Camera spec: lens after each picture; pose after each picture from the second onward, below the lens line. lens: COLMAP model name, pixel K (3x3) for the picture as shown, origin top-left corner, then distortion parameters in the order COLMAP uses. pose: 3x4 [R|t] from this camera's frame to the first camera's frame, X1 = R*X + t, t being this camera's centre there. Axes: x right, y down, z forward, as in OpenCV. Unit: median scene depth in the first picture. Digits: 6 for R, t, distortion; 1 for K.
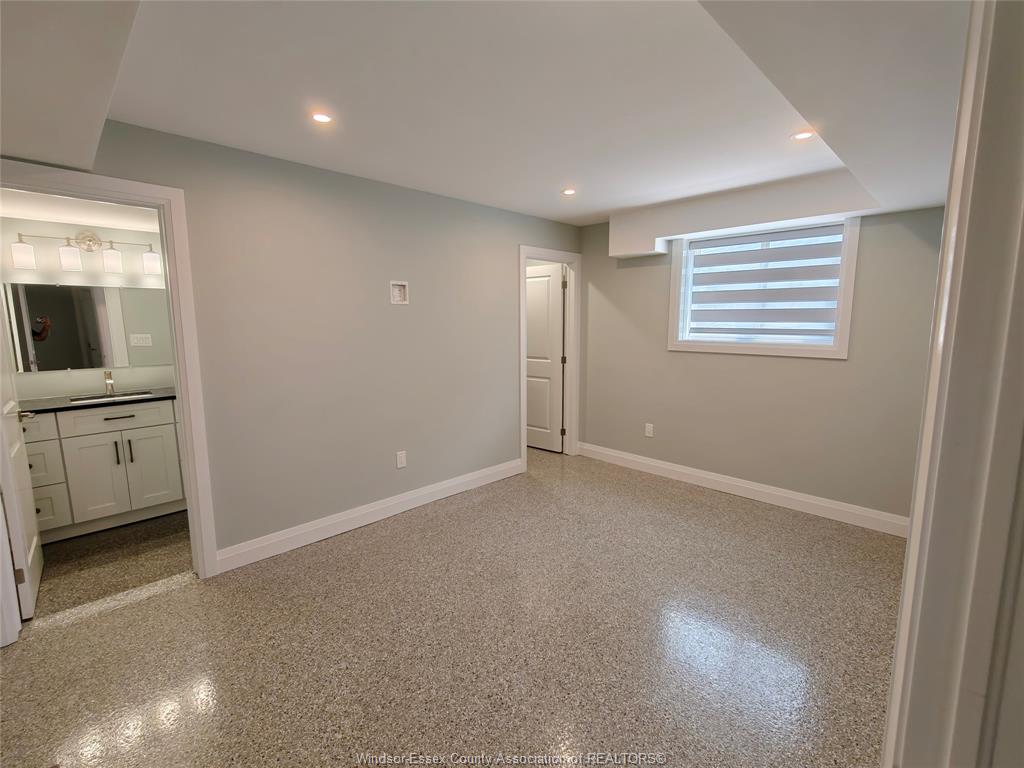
lens RADIAL K [[468.8, 0, 512.0], [0, 468.8, 384.0], [0, 0, 1]] dist [0.004615, 0.000894]
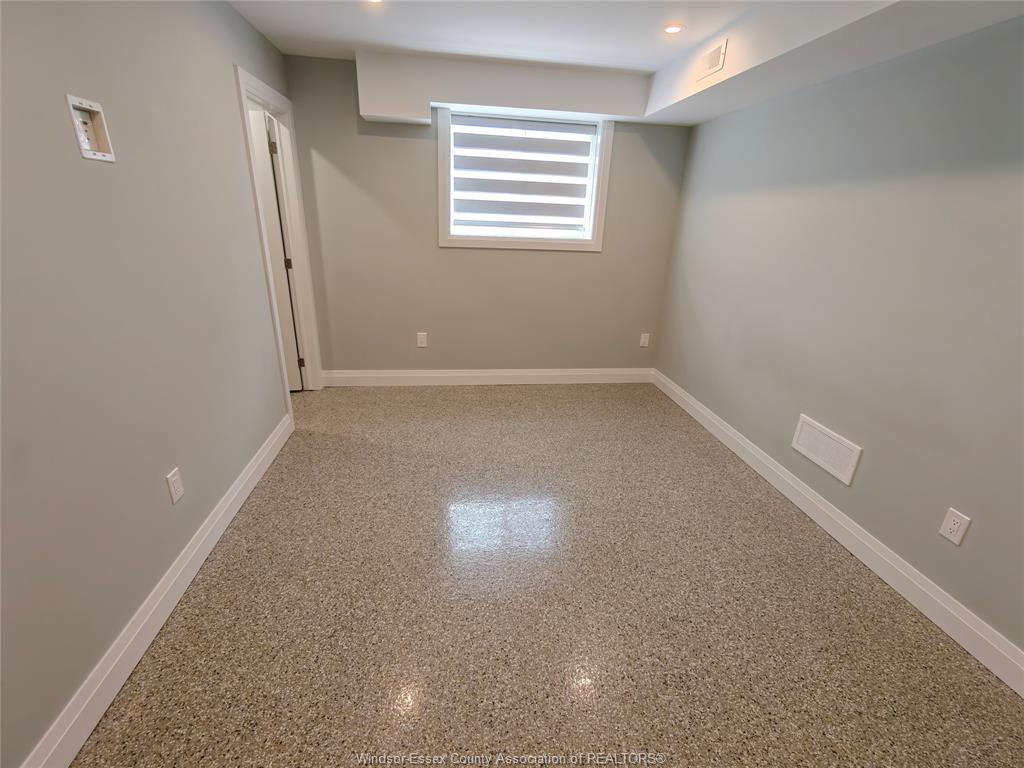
lens RADIAL K [[468.8, 0, 512.0], [0, 468.8, 384.0], [0, 0, 1]] dist [0.004615, 0.000894]
pose [[0.592677, -0.257082, 0.763310, -0.330853], [0.070834, 0.960658, 0.268549, -0.051474], [-0.802319, -0.105095, 0.587570, 0.350915]]
